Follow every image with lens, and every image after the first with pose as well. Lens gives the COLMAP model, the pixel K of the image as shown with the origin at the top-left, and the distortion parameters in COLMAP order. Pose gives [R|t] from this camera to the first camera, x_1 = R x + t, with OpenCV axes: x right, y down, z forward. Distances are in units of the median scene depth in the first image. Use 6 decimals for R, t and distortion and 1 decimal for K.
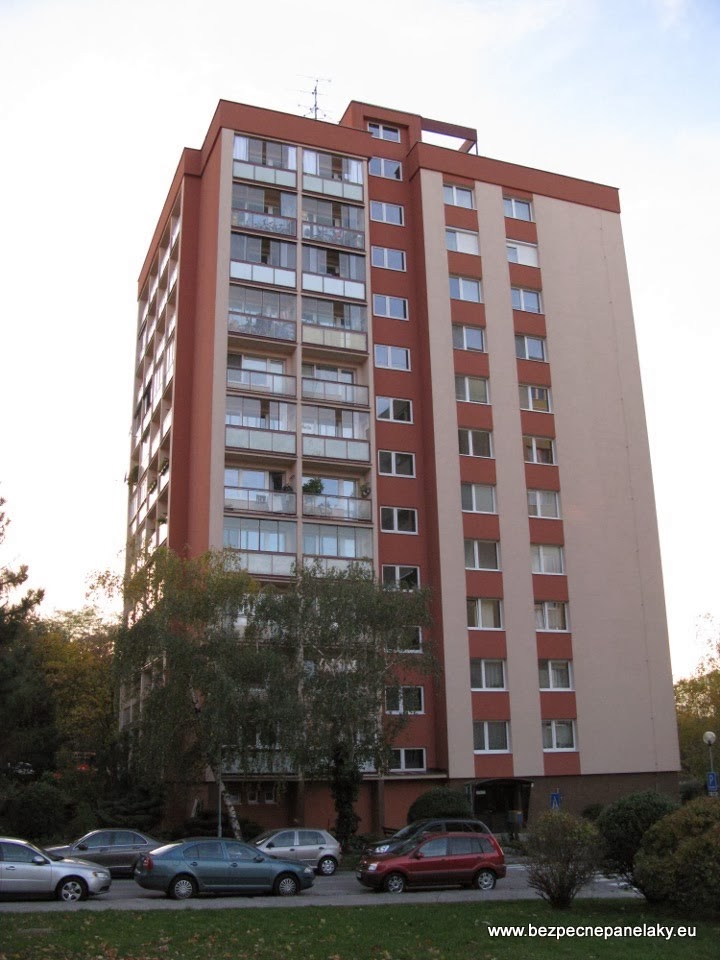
lens RADIAL K [[970.0, 0, 347.6], [0, 970.0, 484.0], [0, 0, 1]] dist [-0.206314, 0.256812]
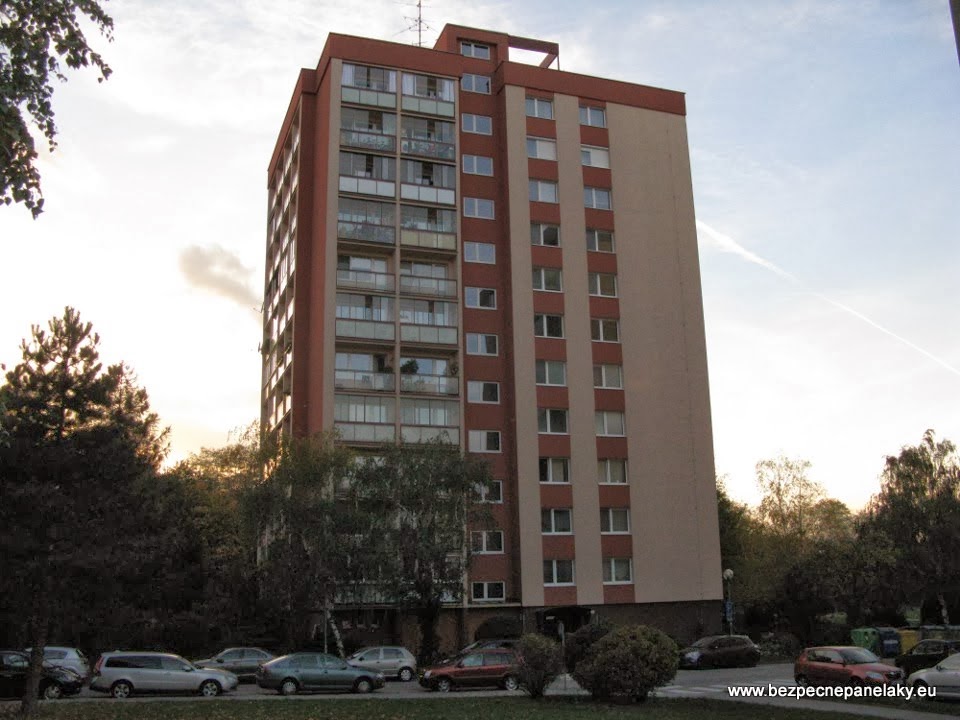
lens RADIAL K [[970.0, 0, 494.8], [0, 970.0, 360.2], [0, 0, 1]] dist [-0.206314, 0.256812]
pose [[0.999962, -0.008211, -0.002793, 0.069634], [0.008351, 0.998483, 0.054421, -0.066545], [0.002342, -0.054443, 0.998514, -0.190670]]
